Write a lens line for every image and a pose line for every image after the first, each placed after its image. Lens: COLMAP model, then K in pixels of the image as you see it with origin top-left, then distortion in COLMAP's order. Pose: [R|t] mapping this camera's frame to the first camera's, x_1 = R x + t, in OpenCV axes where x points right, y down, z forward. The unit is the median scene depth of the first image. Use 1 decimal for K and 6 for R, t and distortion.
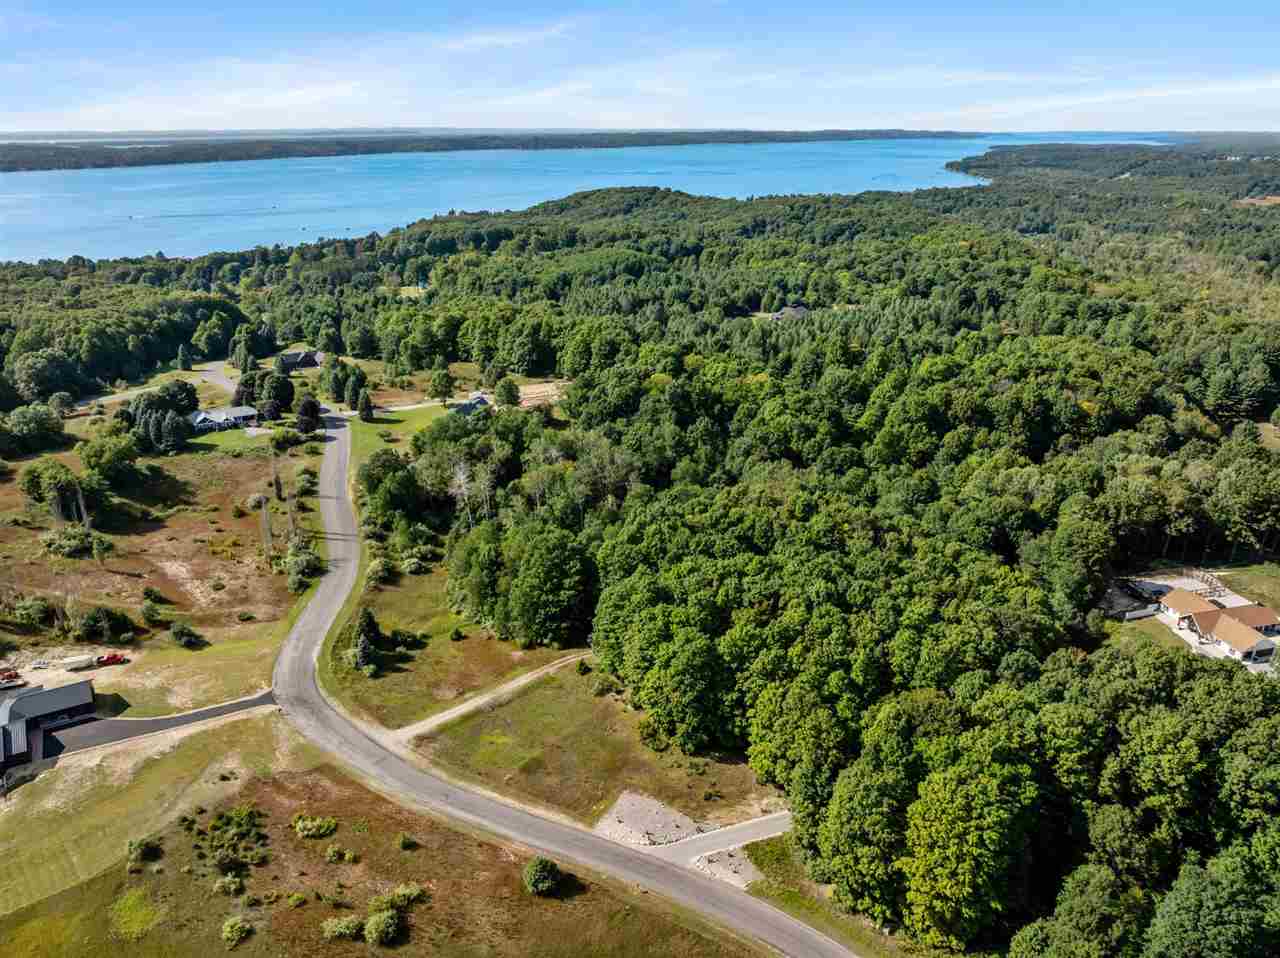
lens RADIAL K [[889.9, 0, 661.3], [0, 889.9, 476.6], [0, 0, 1]] dist [-0.042022, 0.005278]
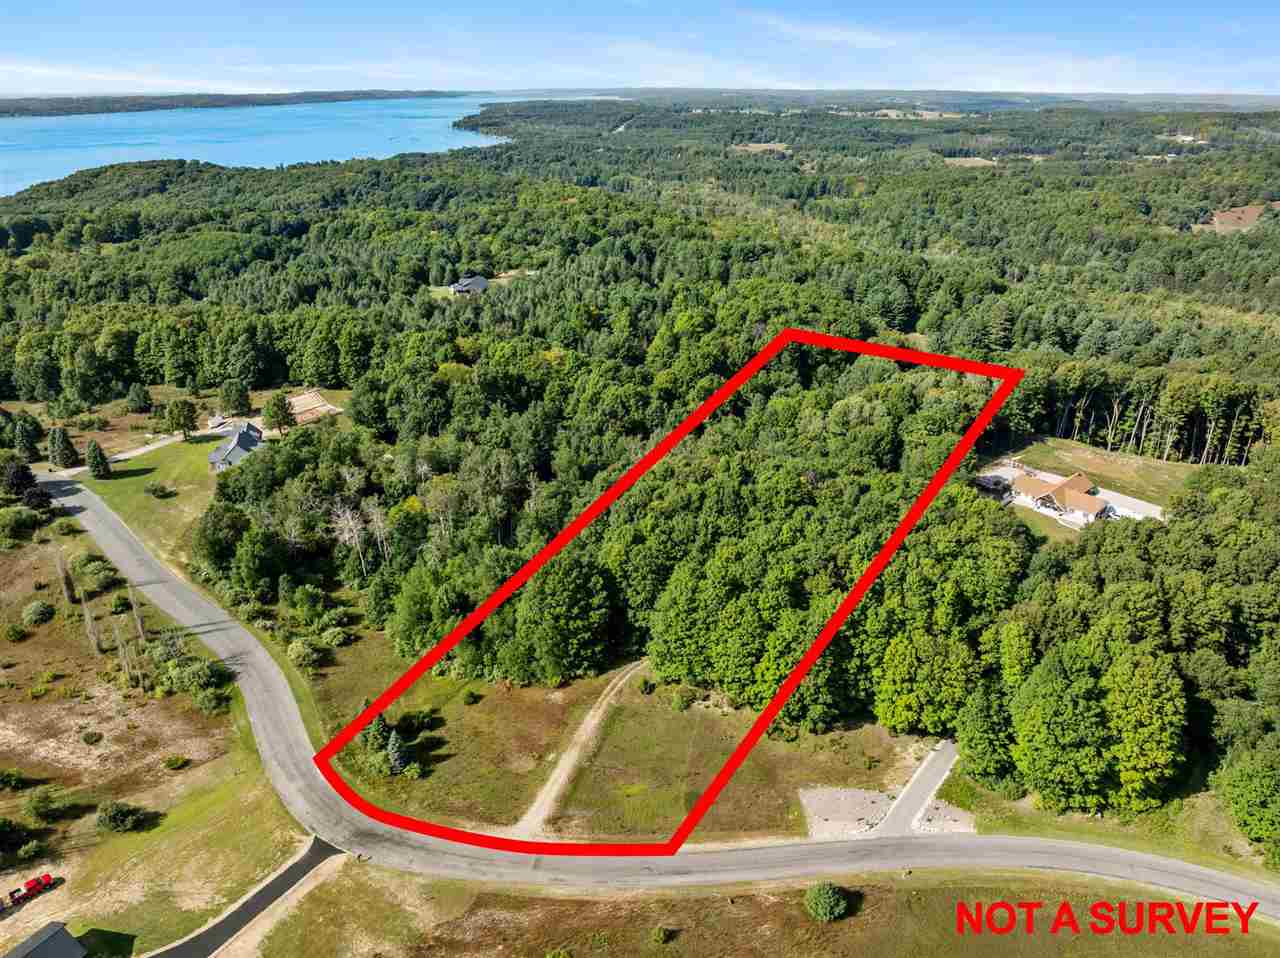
lens RADIAL K [[889.9, 0, 661.3], [0, 889.9, 476.6], [0, 0, 1]] dist [-0.042022, 0.005278]
pose [[0.866649, -0.197541, 0.458145, -0.375014], [0.179270, 0.980246, 0.083544, -0.058165], [-0.465598, 0.009728, 0.884943, 0.151460]]
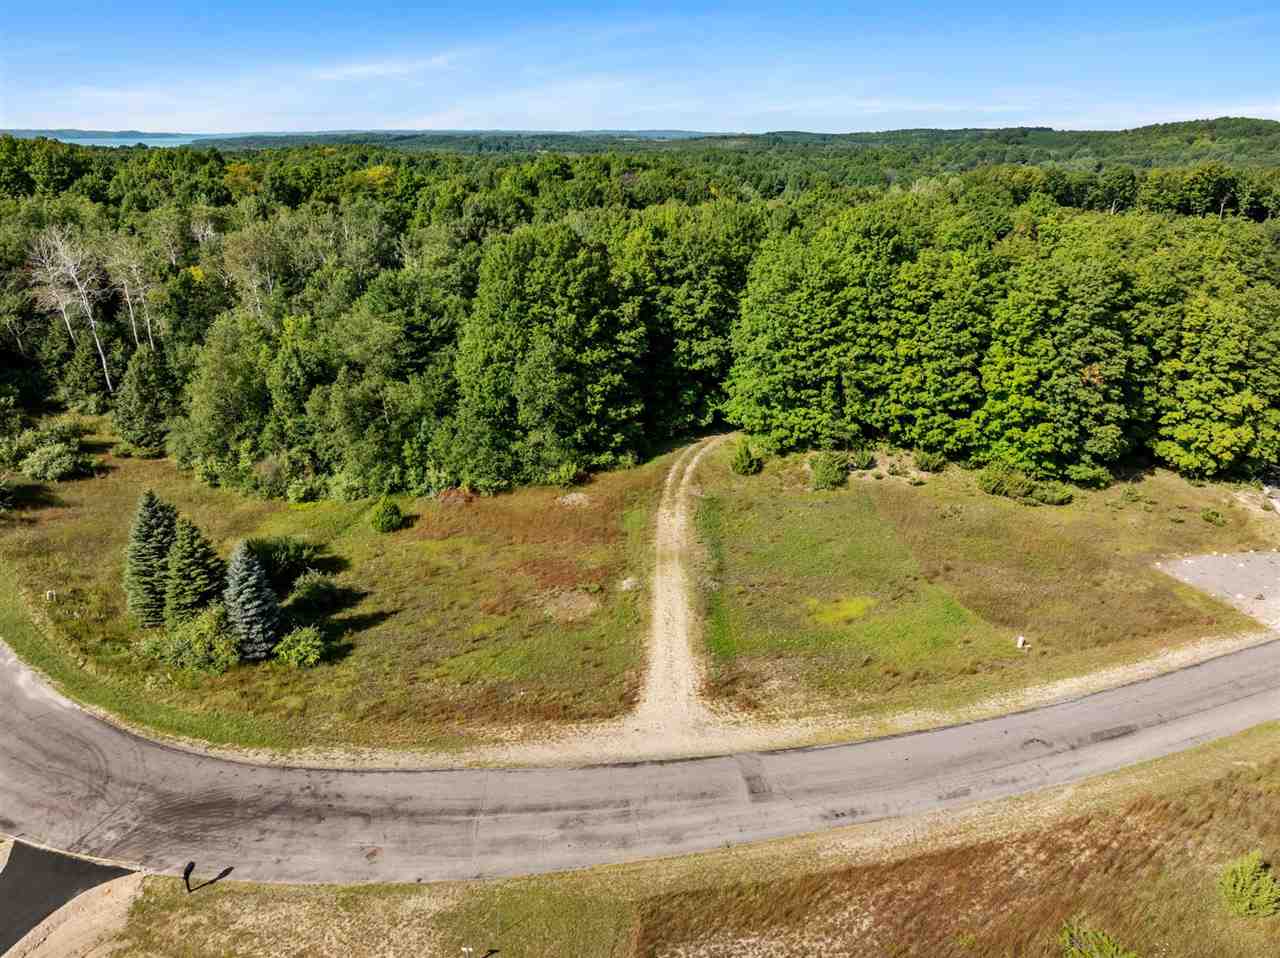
lens RADIAL K [[889.9, 0, 661.3], [0, 889.9, 476.6], [0, 0, 1]] dist [-0.042022, 0.005278]
pose [[0.697345, -0.258455, 0.668514, -0.360359], [0.251819, 0.961606, 0.109089, 0.133981], [-0.671042, 0.092272, 0.735655, 0.573329]]
